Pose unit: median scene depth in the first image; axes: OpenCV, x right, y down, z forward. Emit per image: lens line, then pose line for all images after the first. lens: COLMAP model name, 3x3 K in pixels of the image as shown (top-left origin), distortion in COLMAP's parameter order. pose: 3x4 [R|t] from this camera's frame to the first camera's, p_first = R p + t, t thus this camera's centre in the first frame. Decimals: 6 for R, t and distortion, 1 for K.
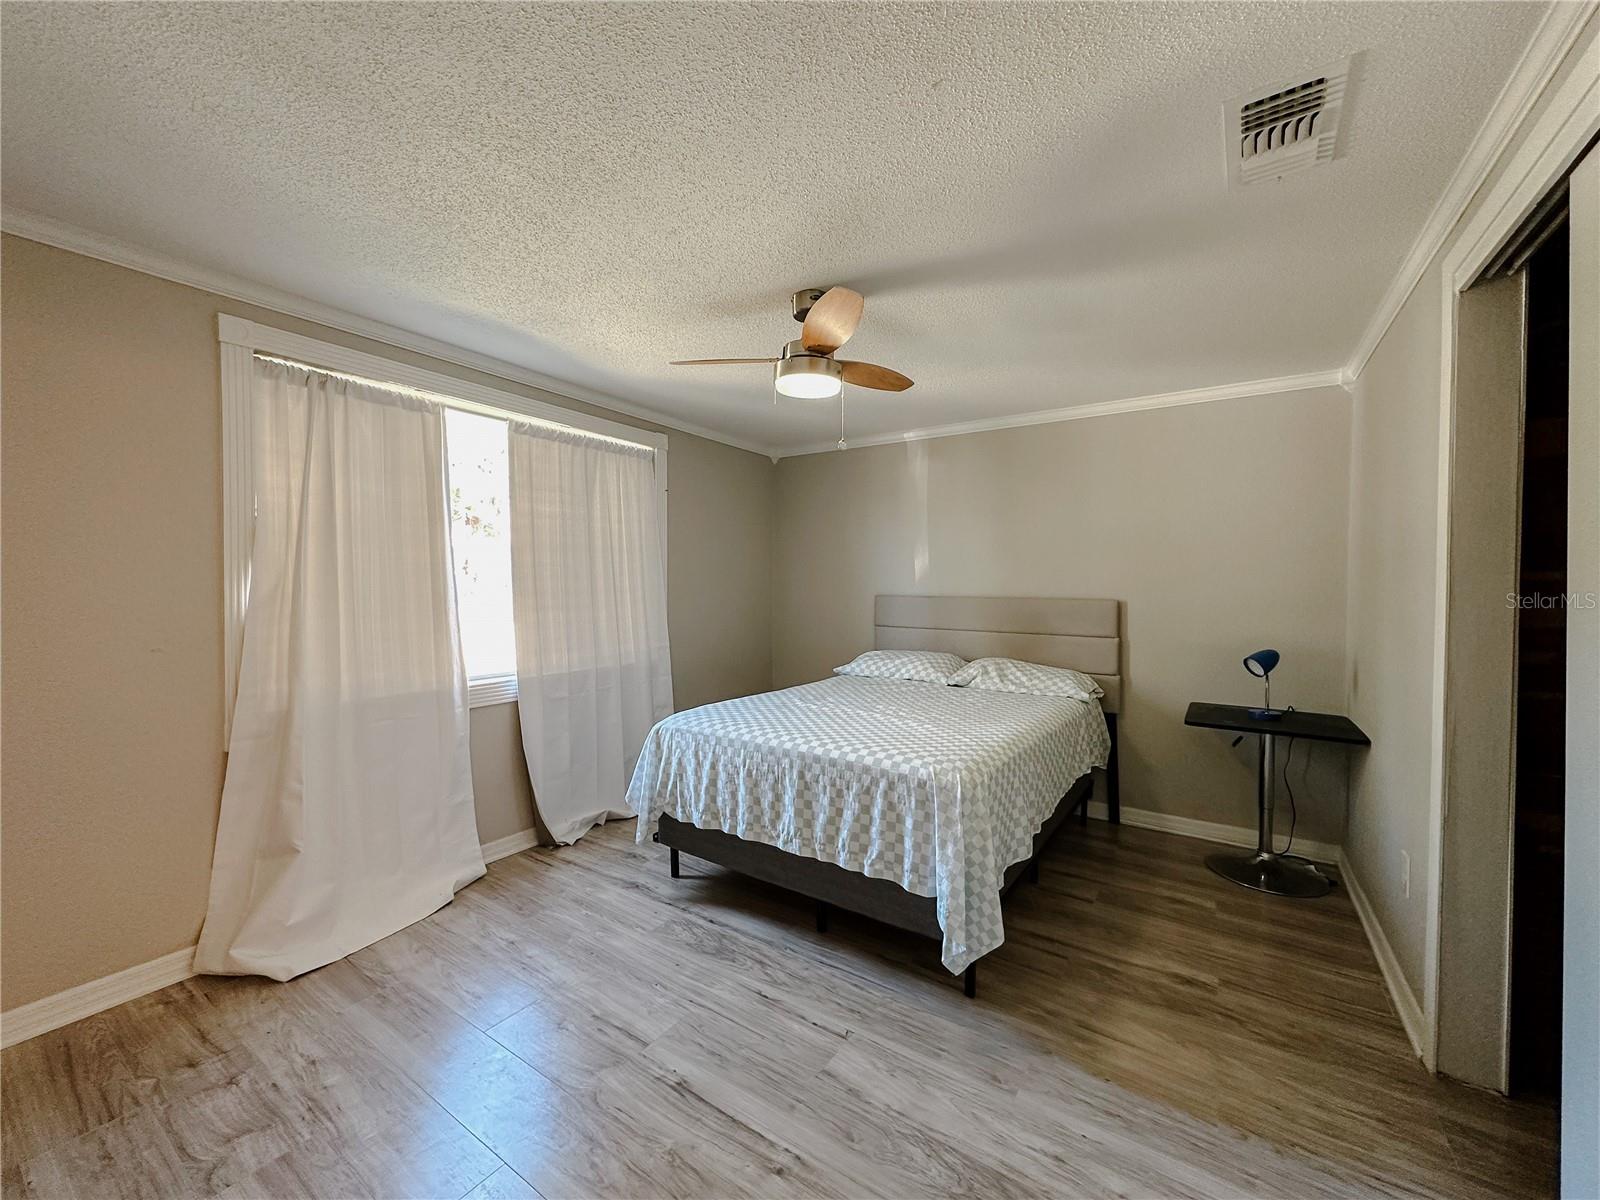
lens RADIAL K [[628.6, 0, 803.6], [0, 628.6, 598.5], [0, 0, 1]] dist [0.001534, 0.000314]
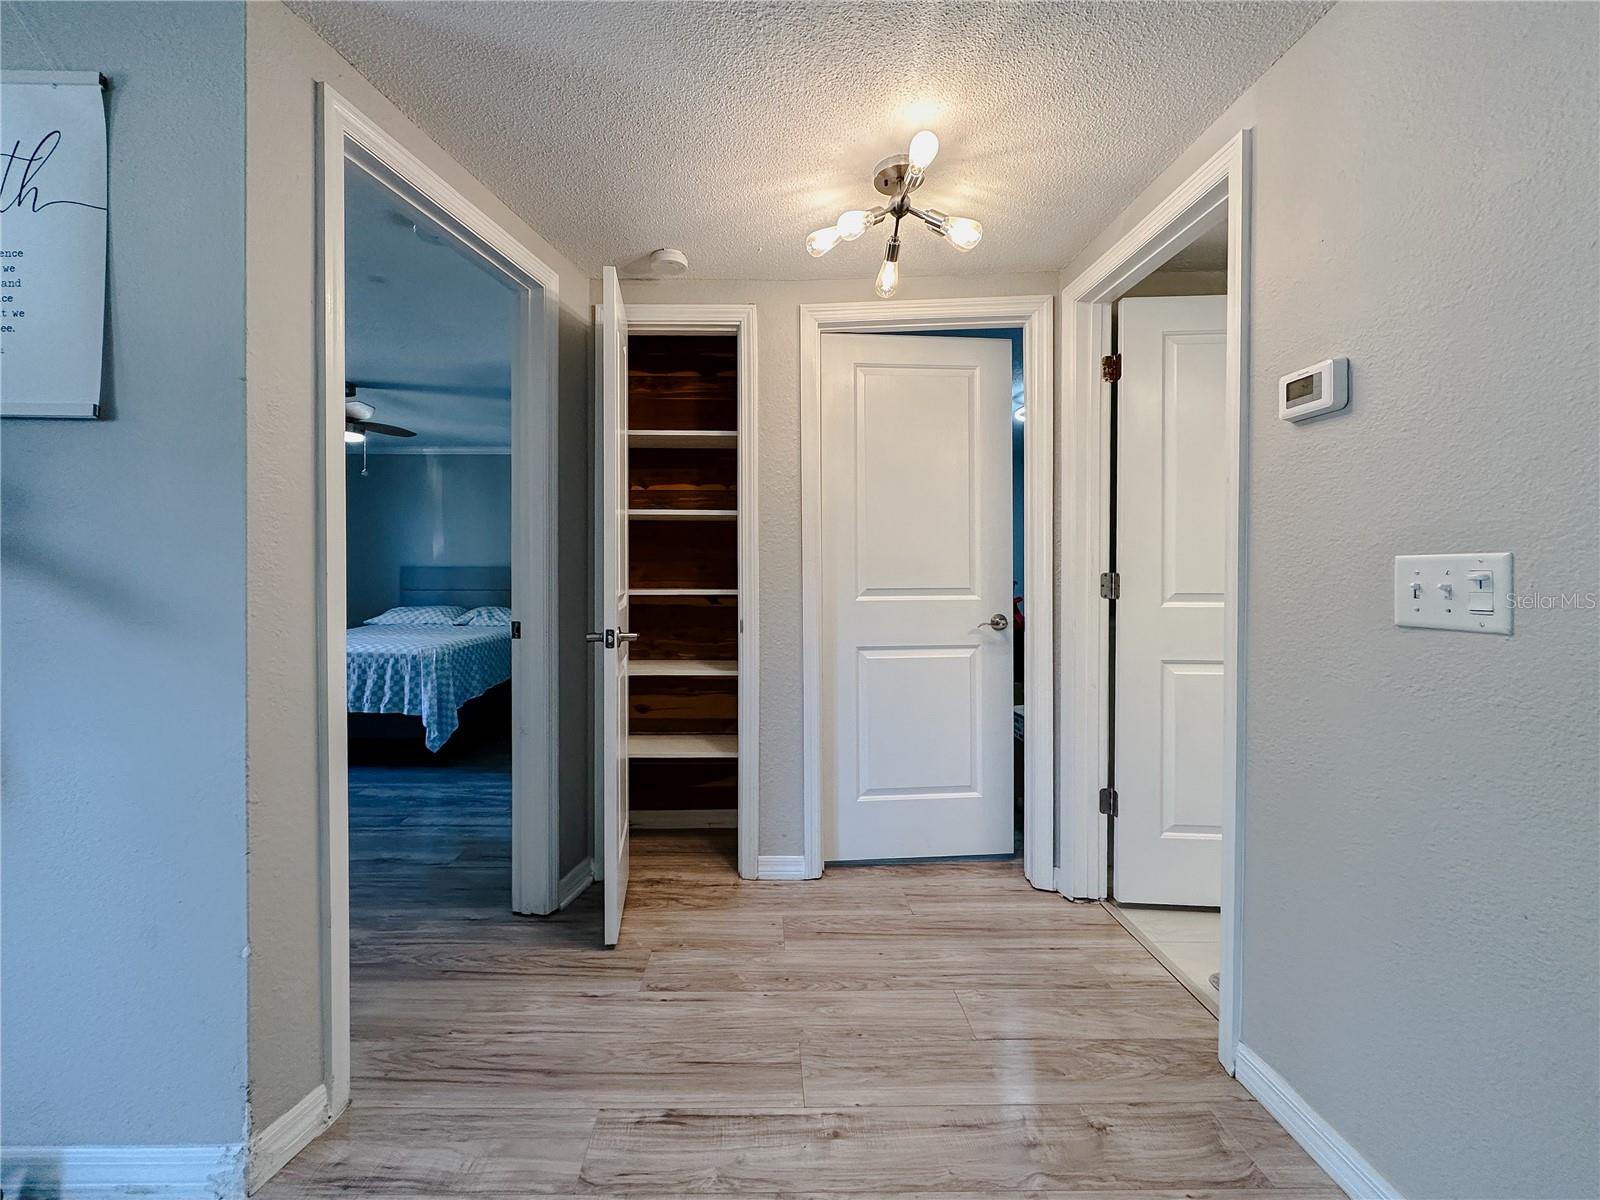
lens RADIAL K [[628.6, 0, 759.2], [0, 628.6, 577.4], [0, 0, 1]] dist [0.001534, 0.000314]
pose [[0.826433, -0.008422, 0.562973, -0.017841], [0.013680, 0.999893, -0.005124, 0.068707], [-0.562869, 0.011936, 0.826460, -1.060588]]
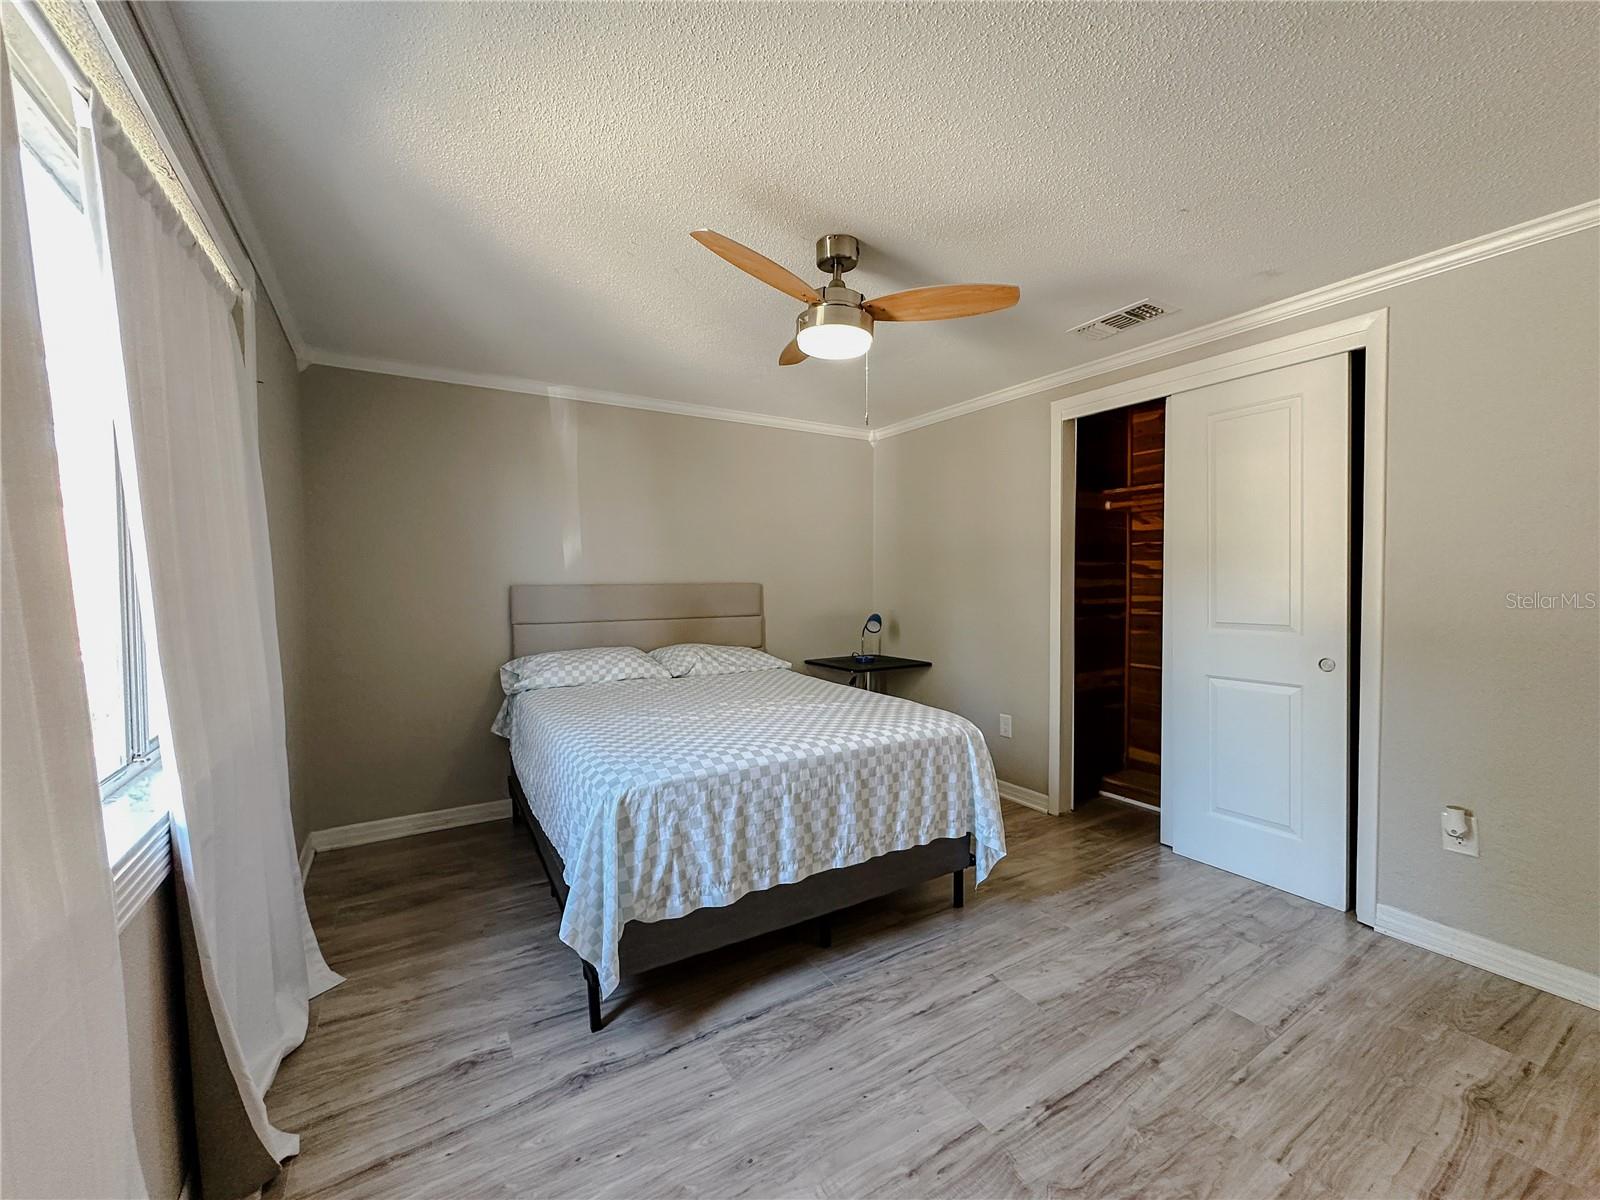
lens RADIAL K [[628.6, 0, 797.9], [0, 628.6, 592.9], [0, 0, 1]] dist [0.001534, 0.000314]
pose [[0.428658, -0.030812, 0.902941, -0.867688], [0.027634, 0.999398, 0.020985, -0.004319], [-0.903044, 0.015957, 0.429251, 0.692527]]
